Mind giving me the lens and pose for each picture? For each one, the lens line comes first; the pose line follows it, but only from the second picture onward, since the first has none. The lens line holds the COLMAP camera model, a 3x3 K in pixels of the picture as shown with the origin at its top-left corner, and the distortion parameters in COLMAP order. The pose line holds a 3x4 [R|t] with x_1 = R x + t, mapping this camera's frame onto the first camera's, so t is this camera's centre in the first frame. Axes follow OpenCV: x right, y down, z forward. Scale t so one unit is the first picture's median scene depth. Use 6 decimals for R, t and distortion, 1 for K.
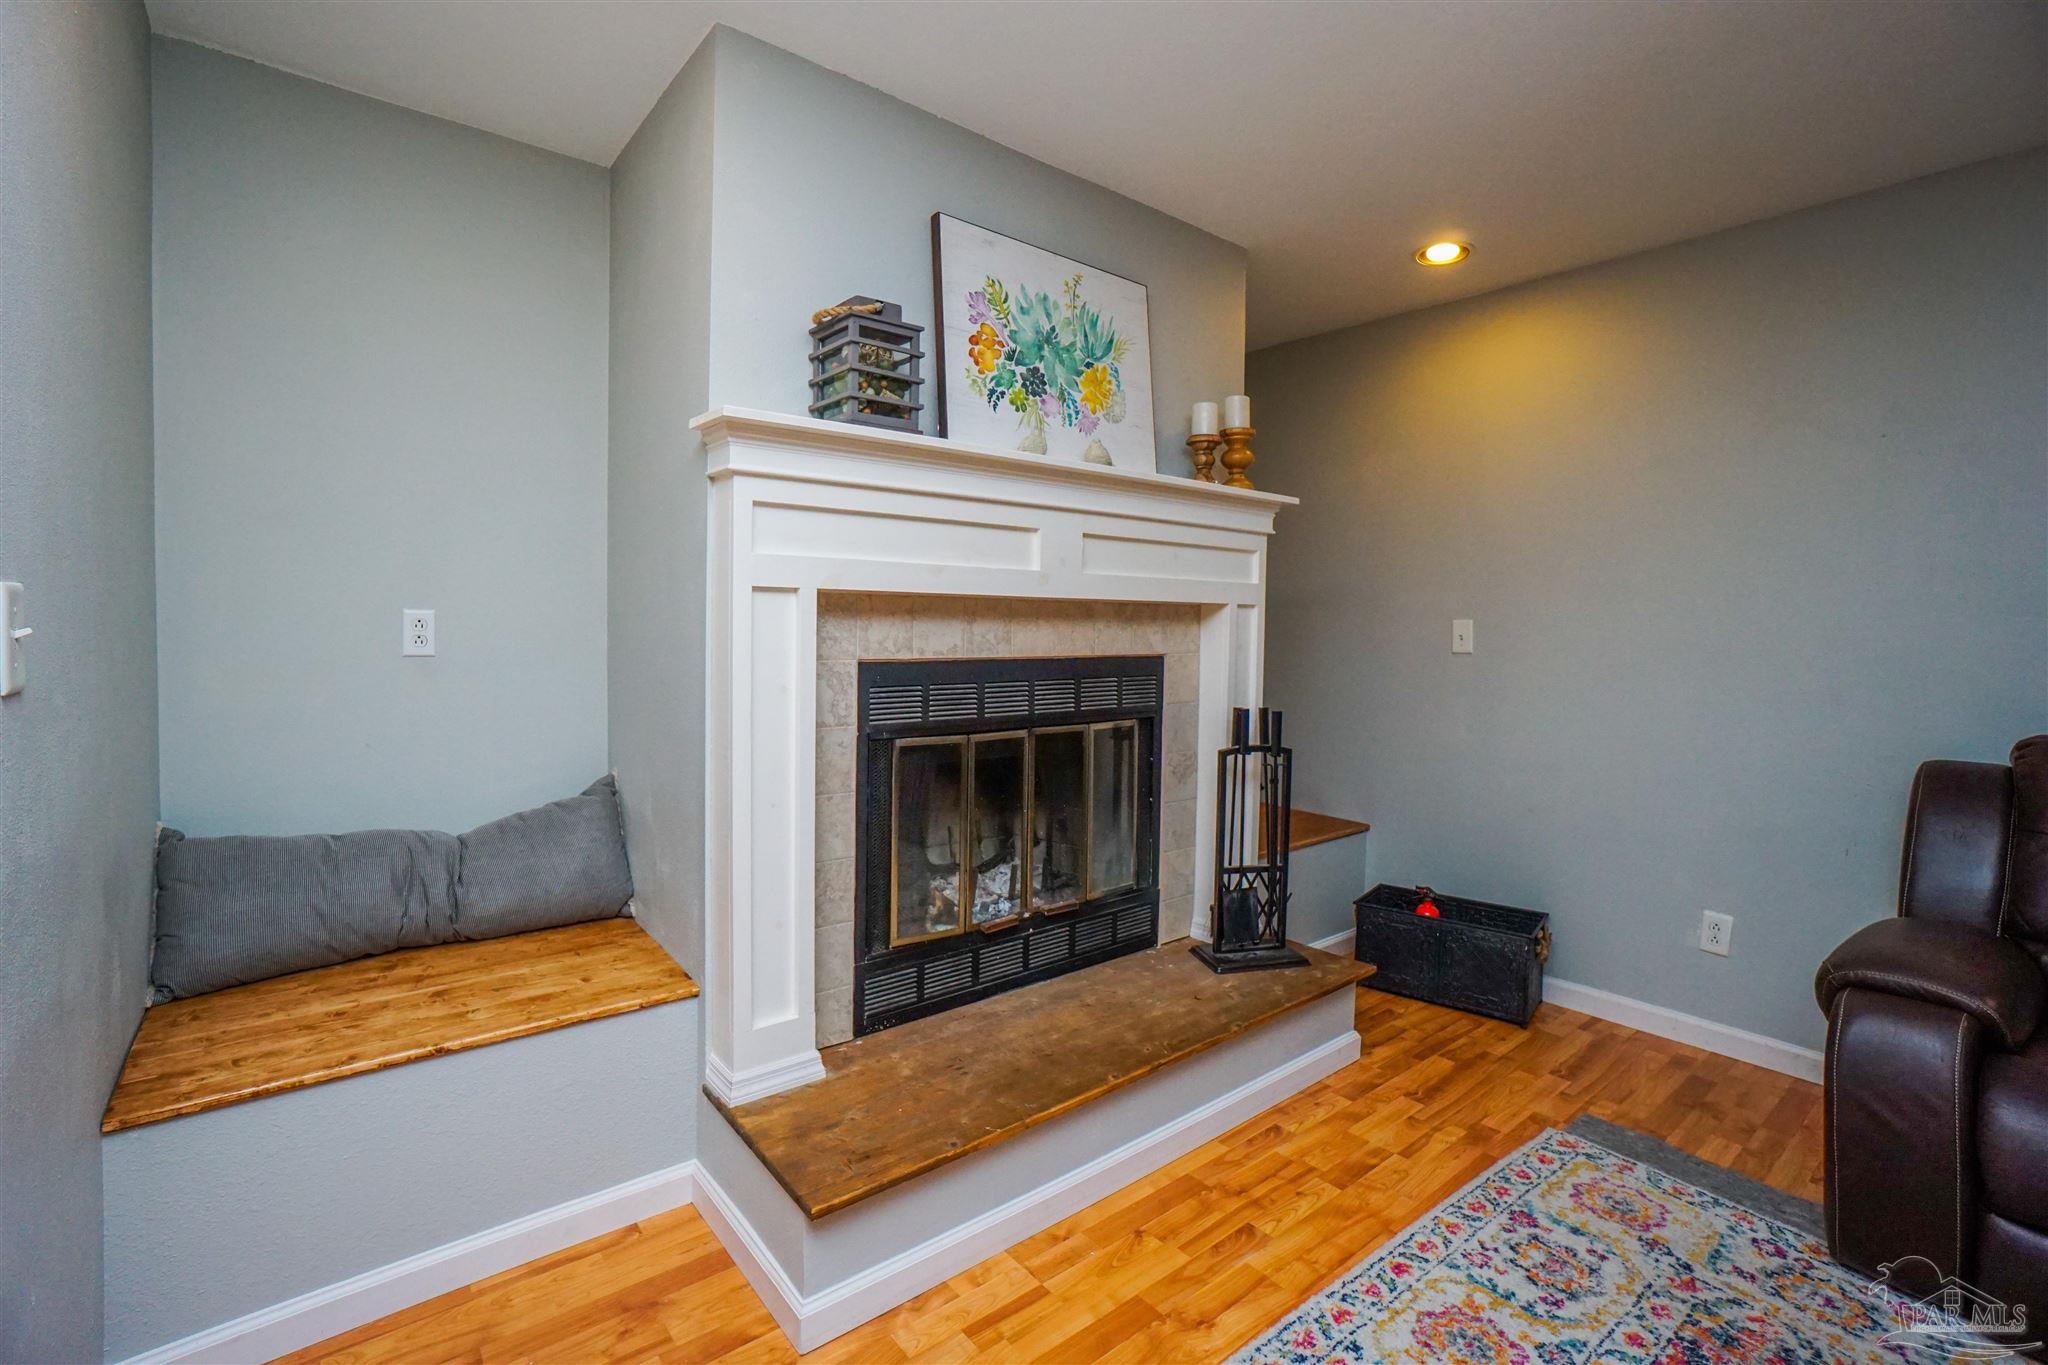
lens RADIAL K [[898.6, 0, 1015.2], [0, 898.6, 649.2], [0, 0, 1]] dist [-0.057319, 0.018743]
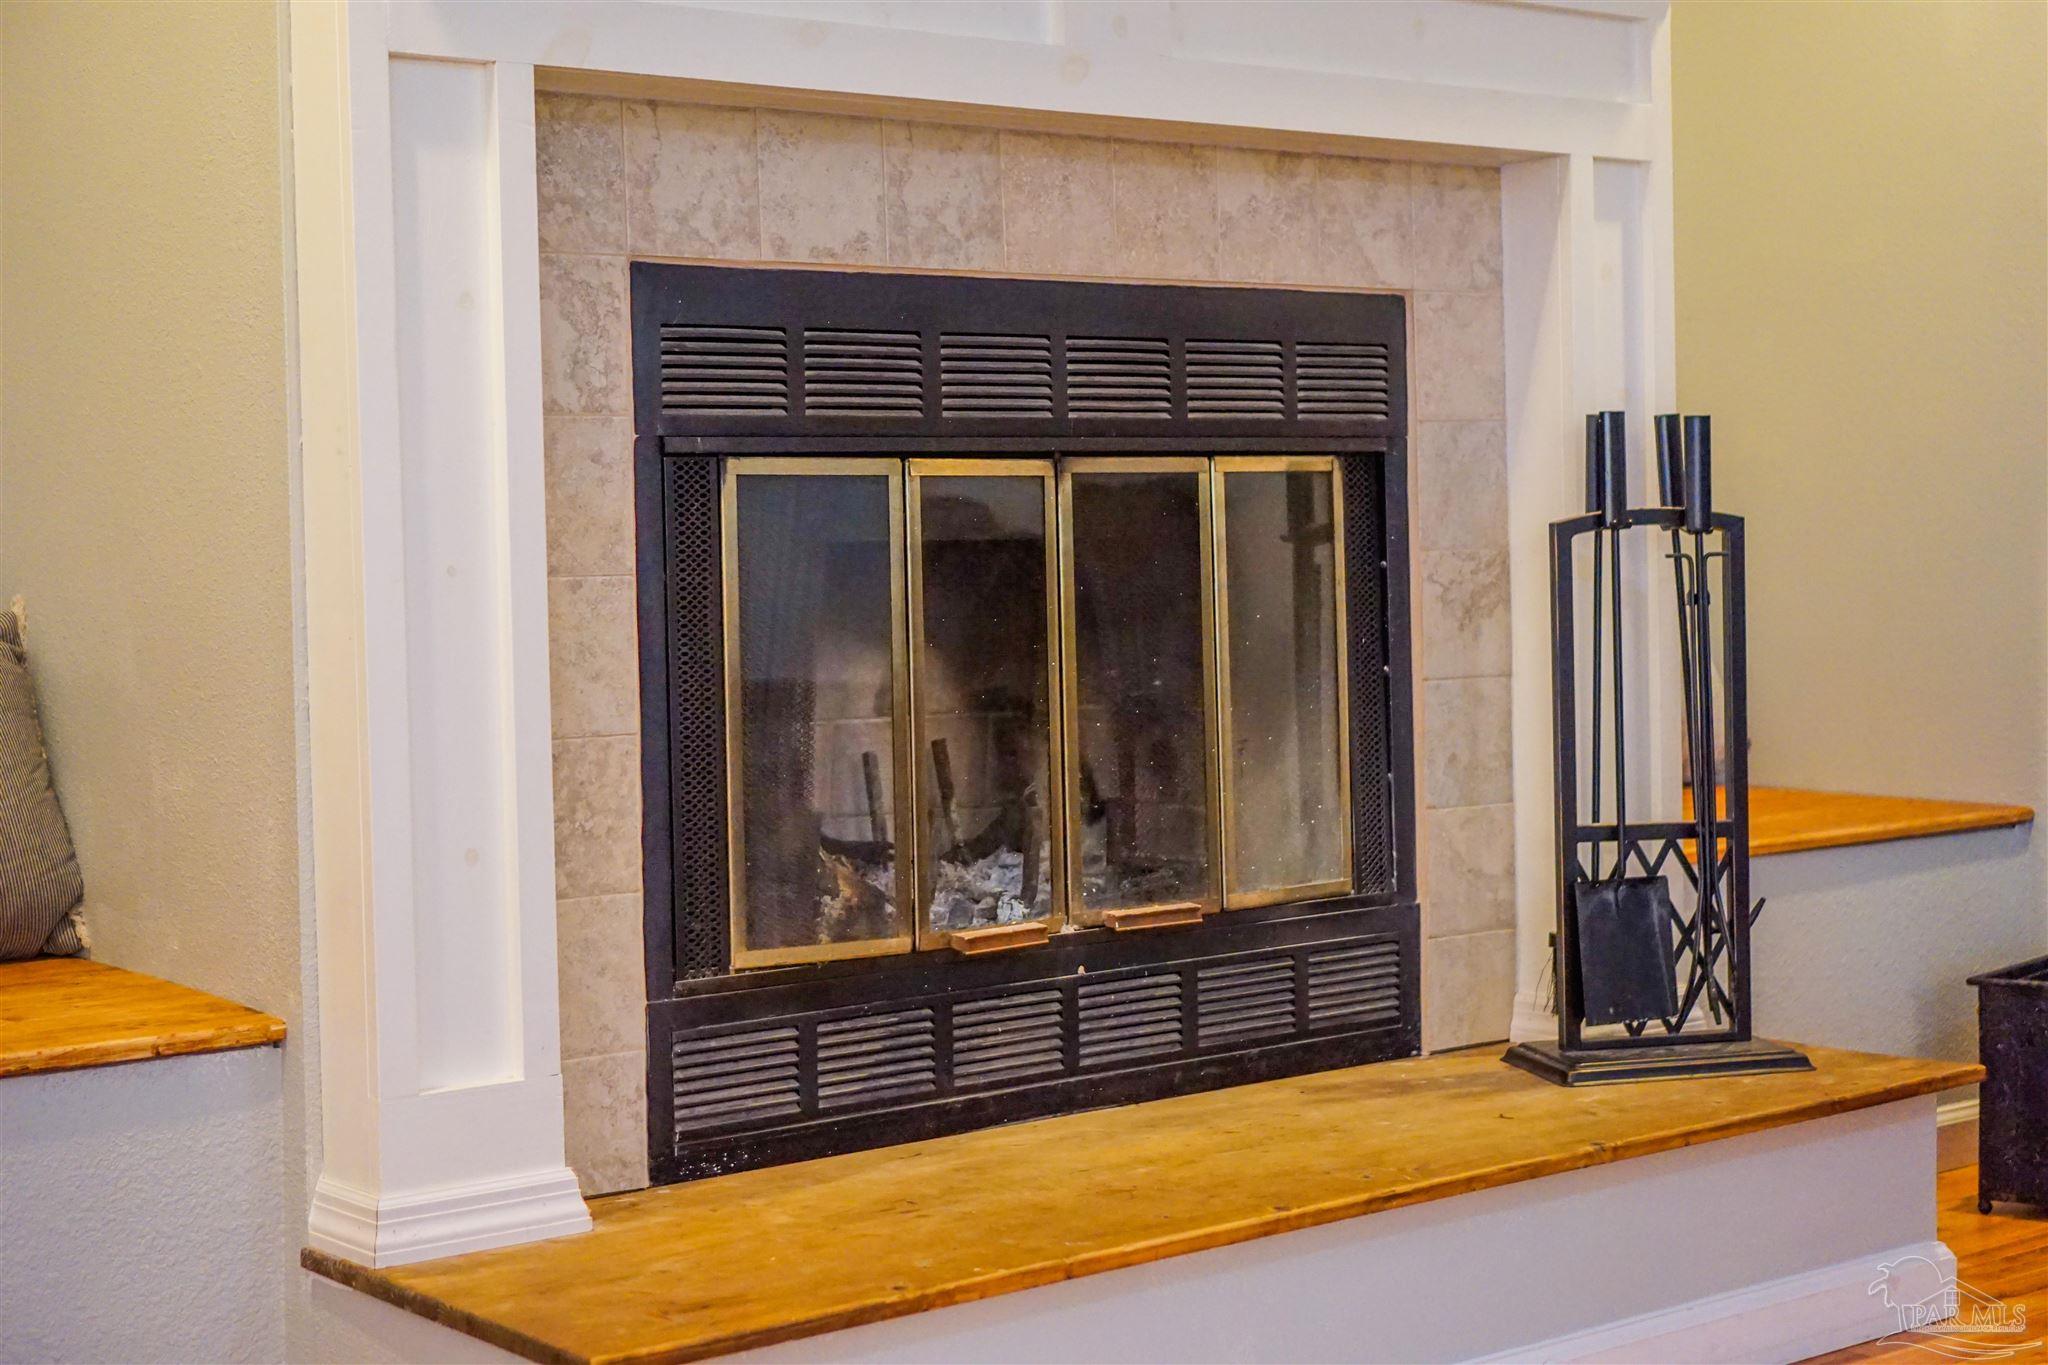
lens RADIAL K [[3056.1, 0, 1024.9], [0, 3056.1, 668.5], [0, 0, 1]] dist [-0.018944, 0.000000]
pose [[0.999149, -0.038647, -0.014400, 0.016473], [0.038725, 0.999236, 0.005191, 0.163829], [0.014188, -0.005745, 0.999883, -0.332998]]
